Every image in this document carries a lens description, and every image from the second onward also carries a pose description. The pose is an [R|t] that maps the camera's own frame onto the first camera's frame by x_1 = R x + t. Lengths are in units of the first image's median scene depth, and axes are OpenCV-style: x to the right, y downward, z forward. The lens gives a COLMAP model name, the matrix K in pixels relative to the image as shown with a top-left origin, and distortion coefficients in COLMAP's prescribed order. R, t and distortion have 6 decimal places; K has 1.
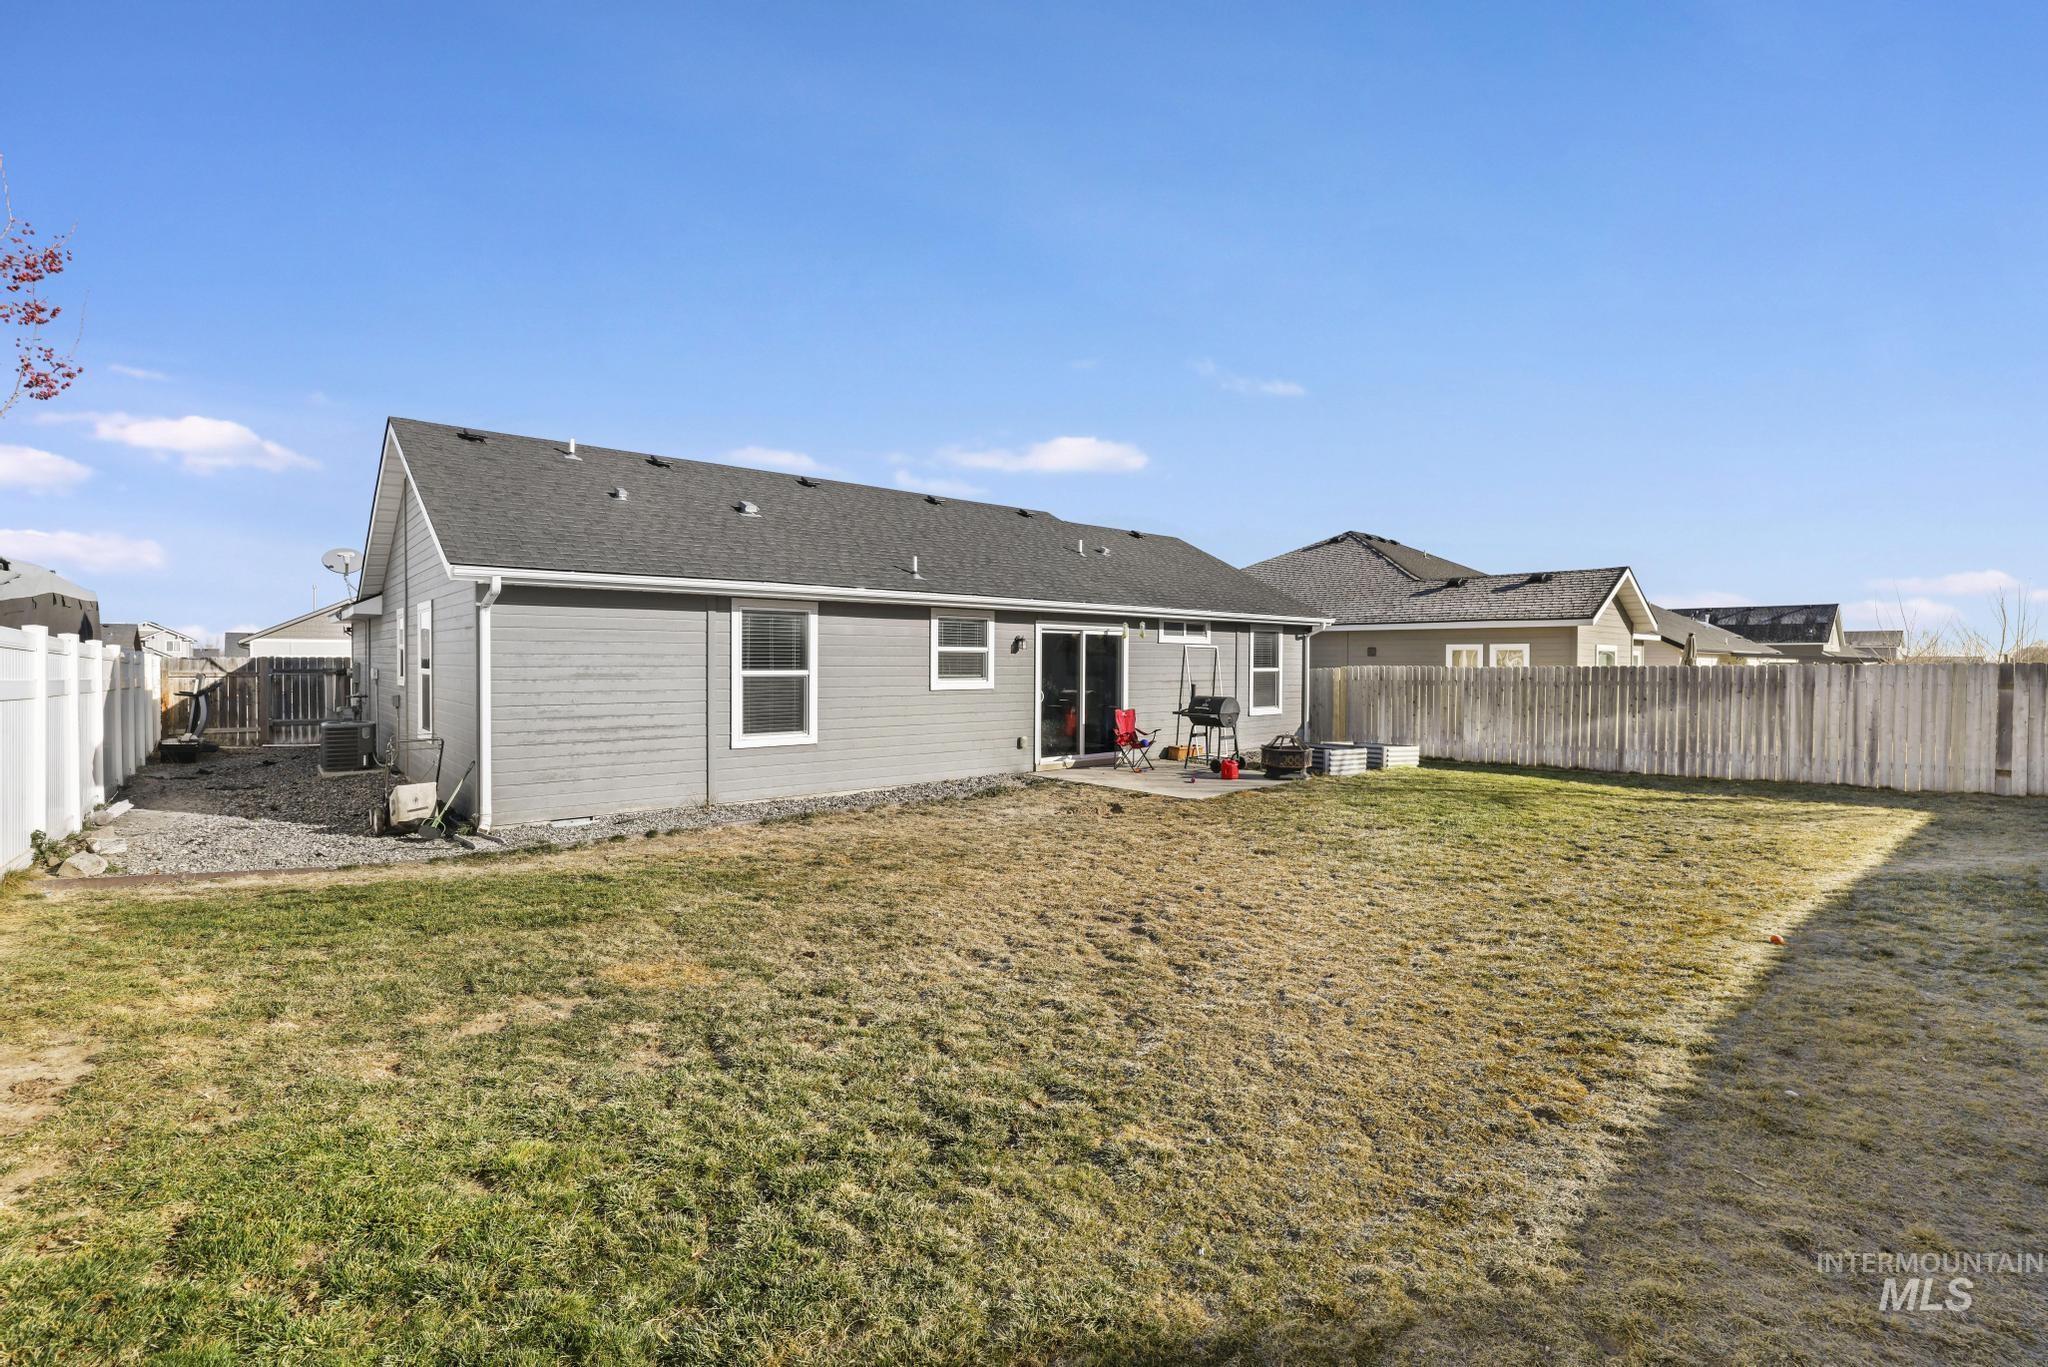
lens RADIAL K [[896.0, 0, 1007.4], [0, 896.0, 679.6], [0, 0, 1]] dist [-0.023907, 0.002401]
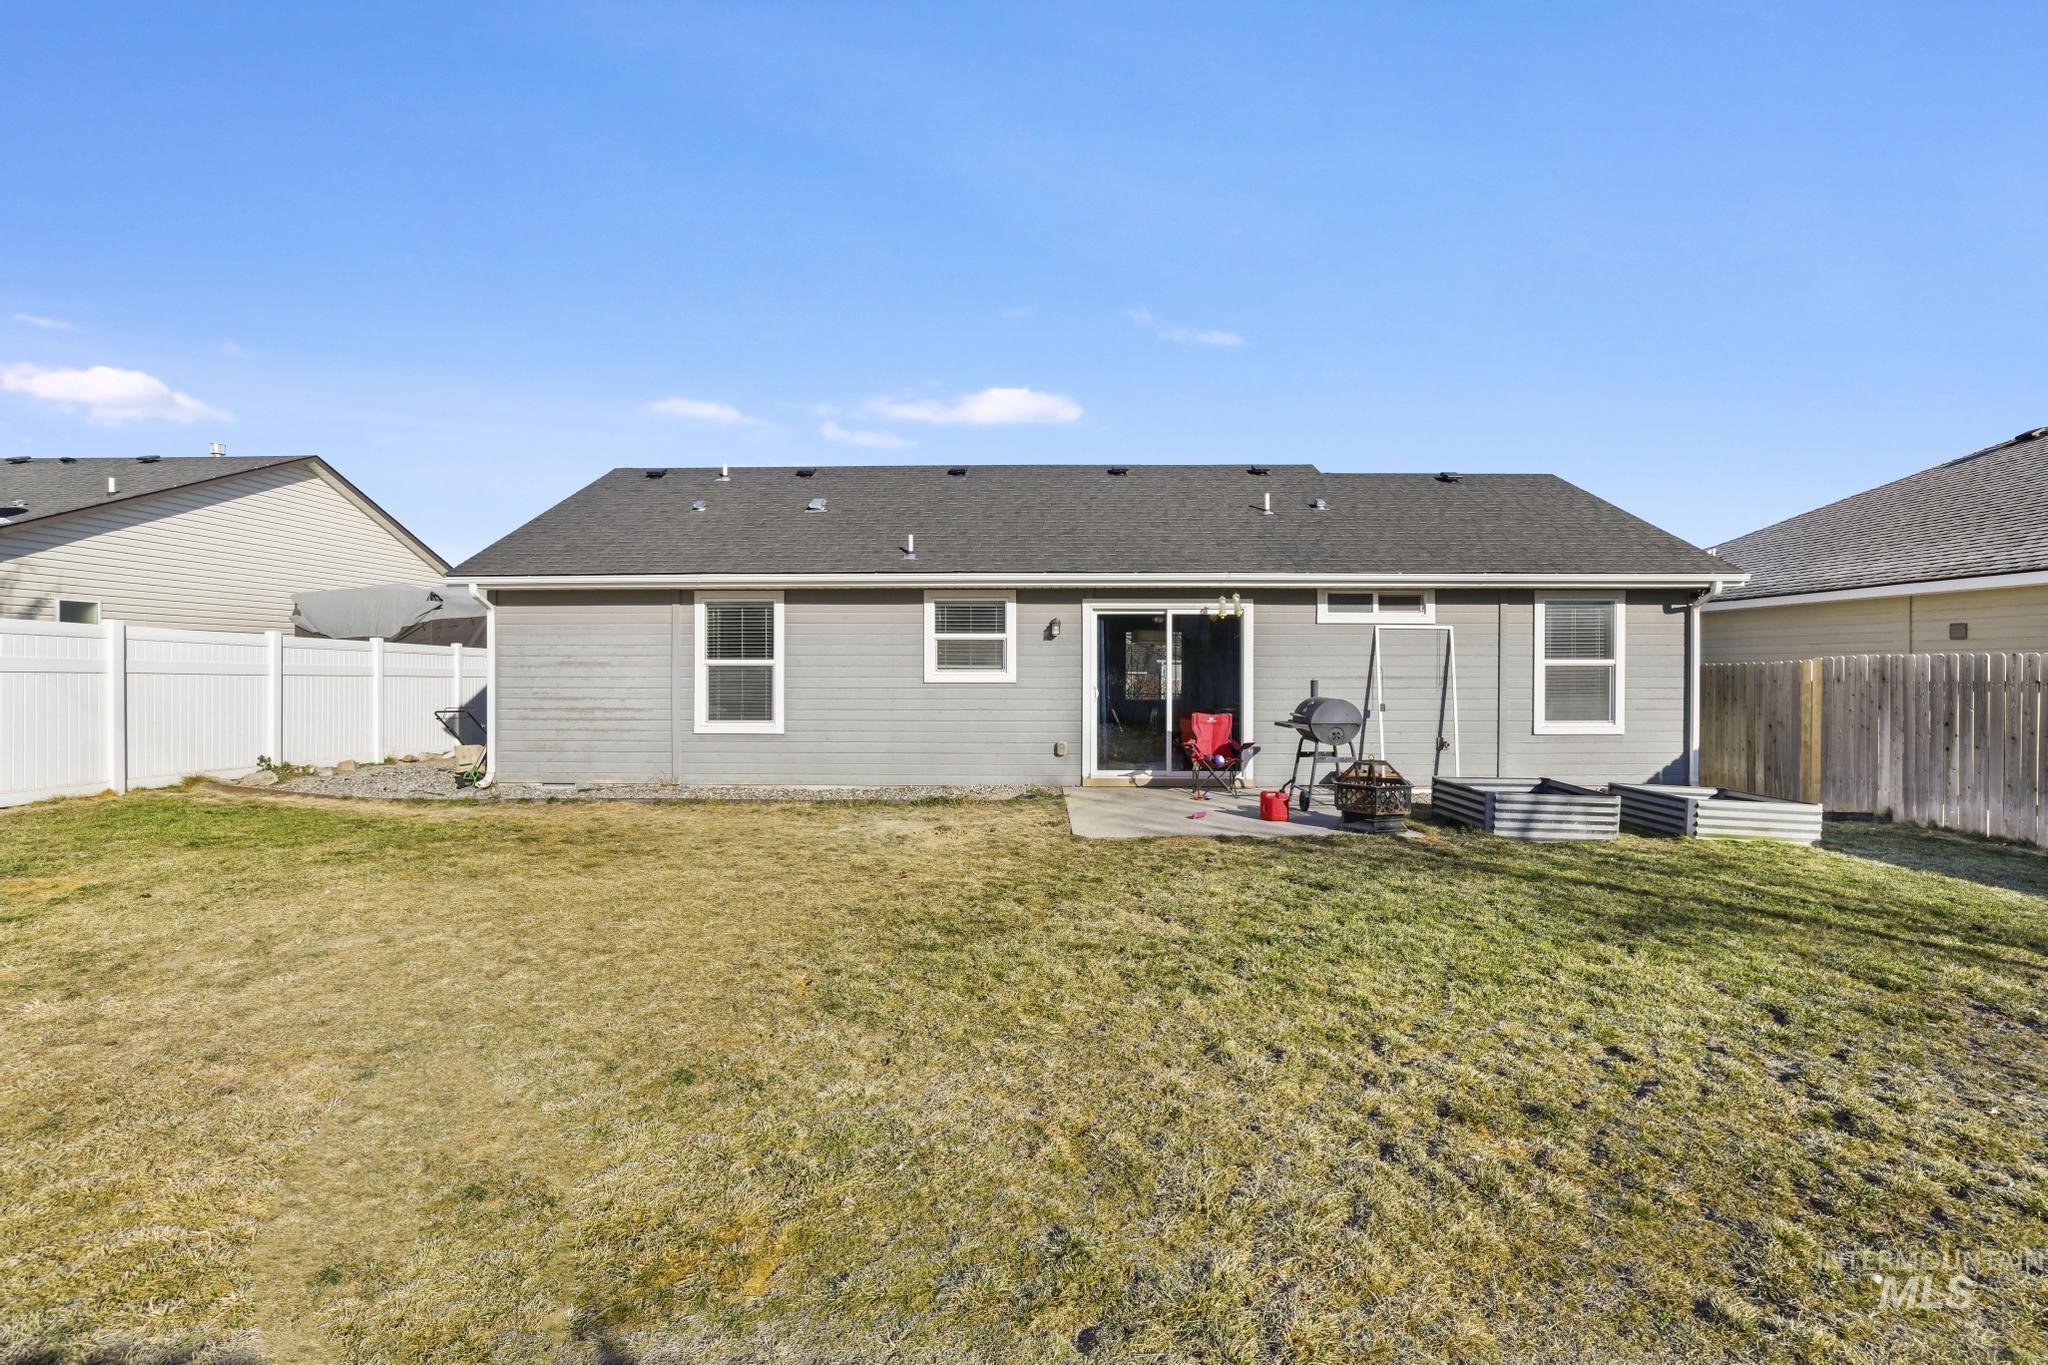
lens RADIAL K [[896.0, 0, 1021.3], [0, 896.0, 674.7], [0, 0, 1]] dist [-0.023907, 0.002401]
pose [[0.748094, 0.003058, -0.663585, 0.577215], [-0.011523, 0.999898, -0.008382, 0.010394], [0.663492, 0.013917, 0.748054, 0.392688]]
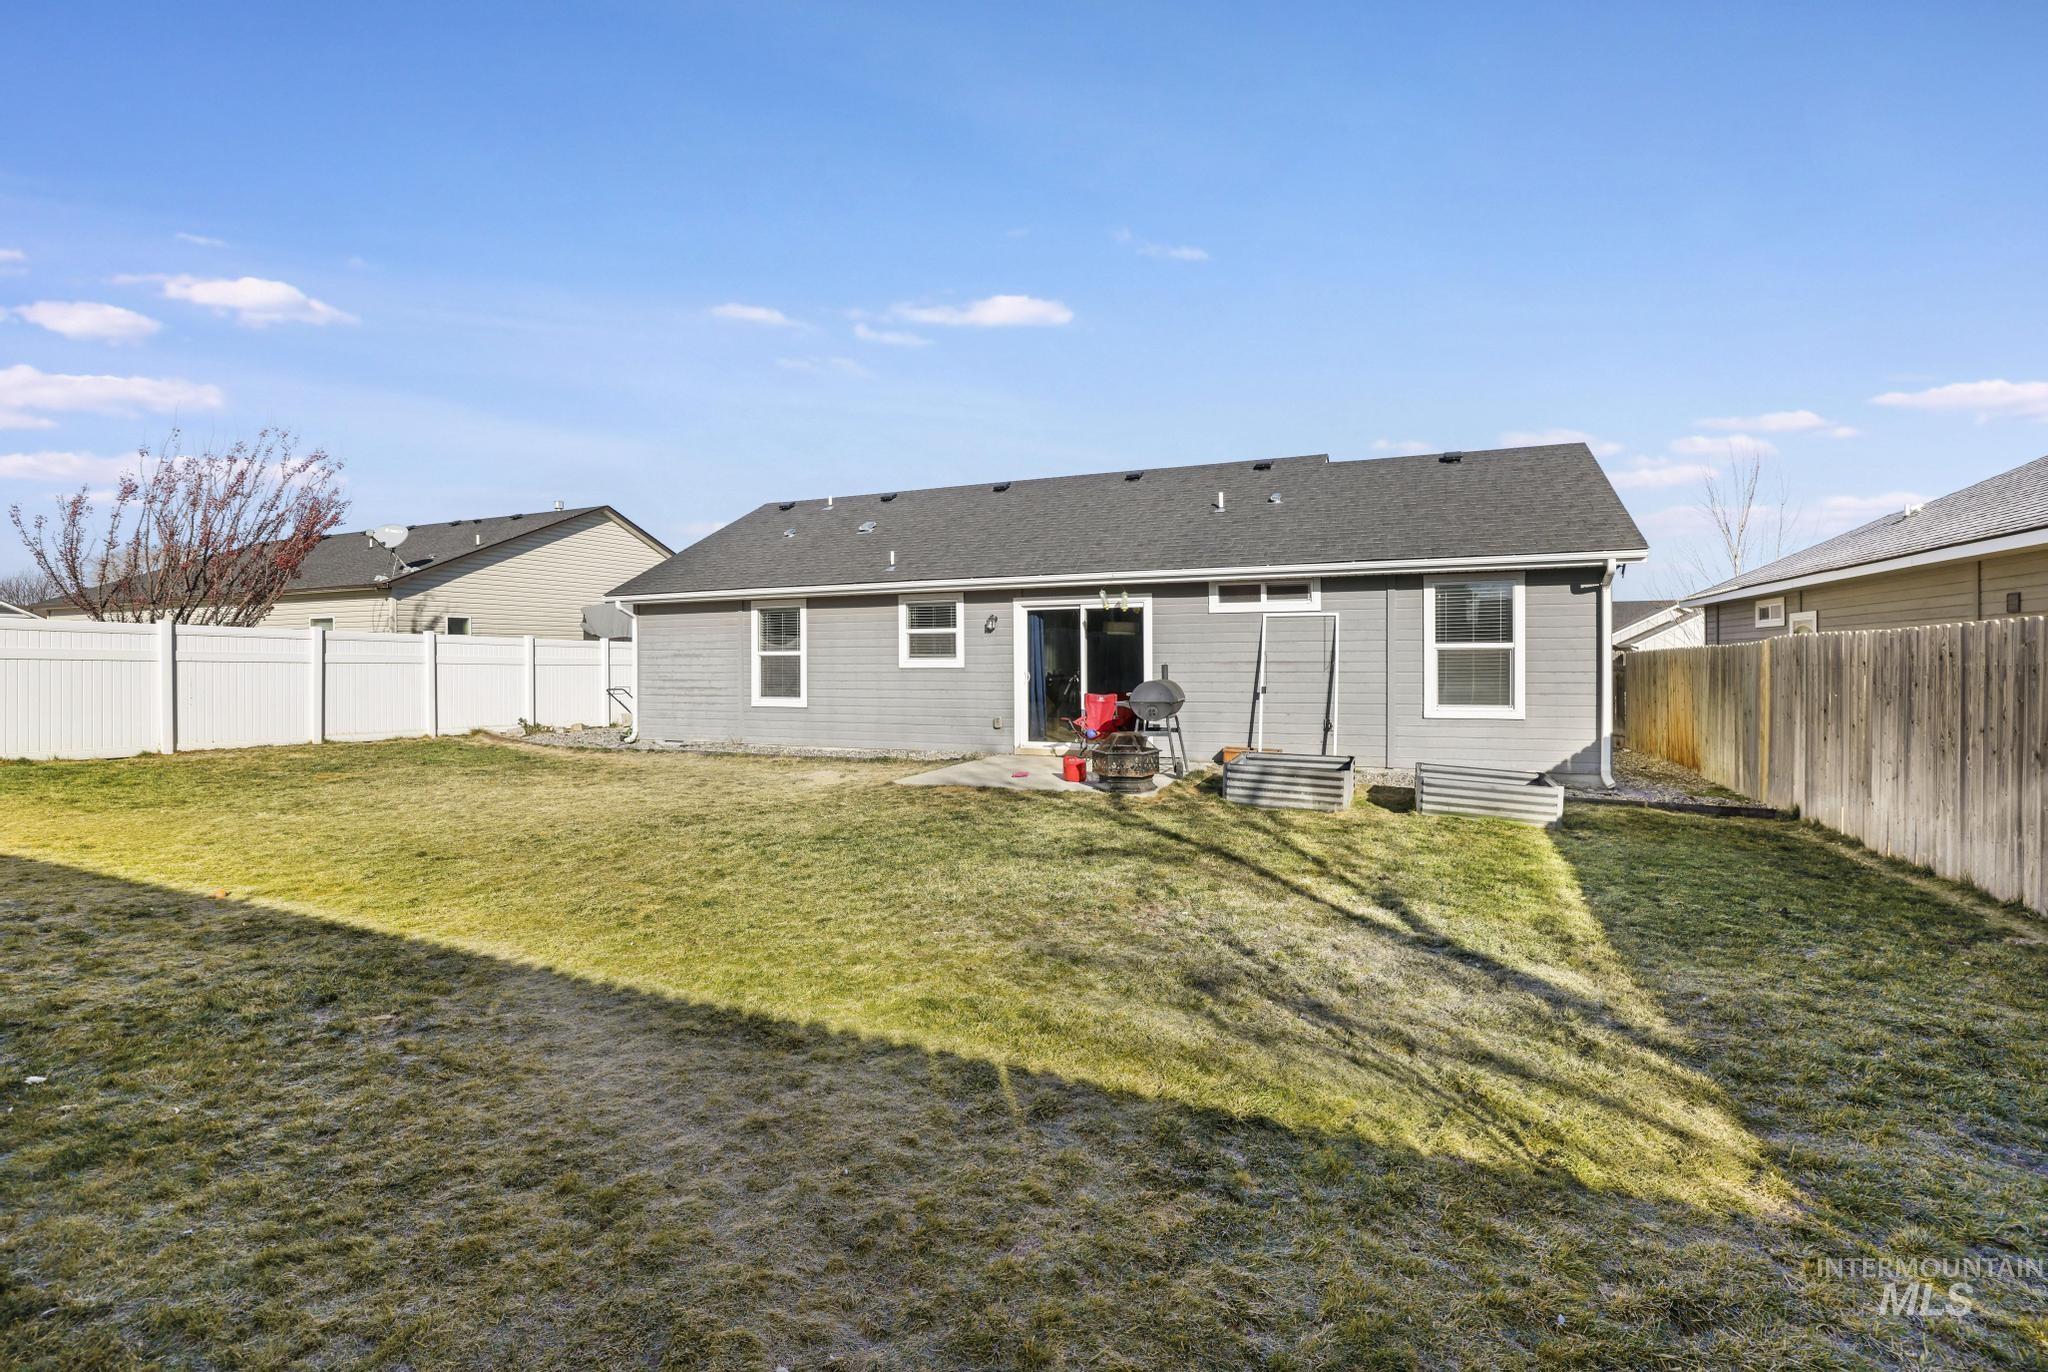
lens RADIAL K [[896.0, 0, 1027.6], [0, 896.0, 692.2], [0, 0, 1]] dist [-0.023907, 0.002401]
pose [[0.453445, 0.028001, -0.890844, 0.987972], [-0.009494, 0.999601, 0.026587, 0.010619], [0.891234, -0.003598, 0.453530, 0.628694]]
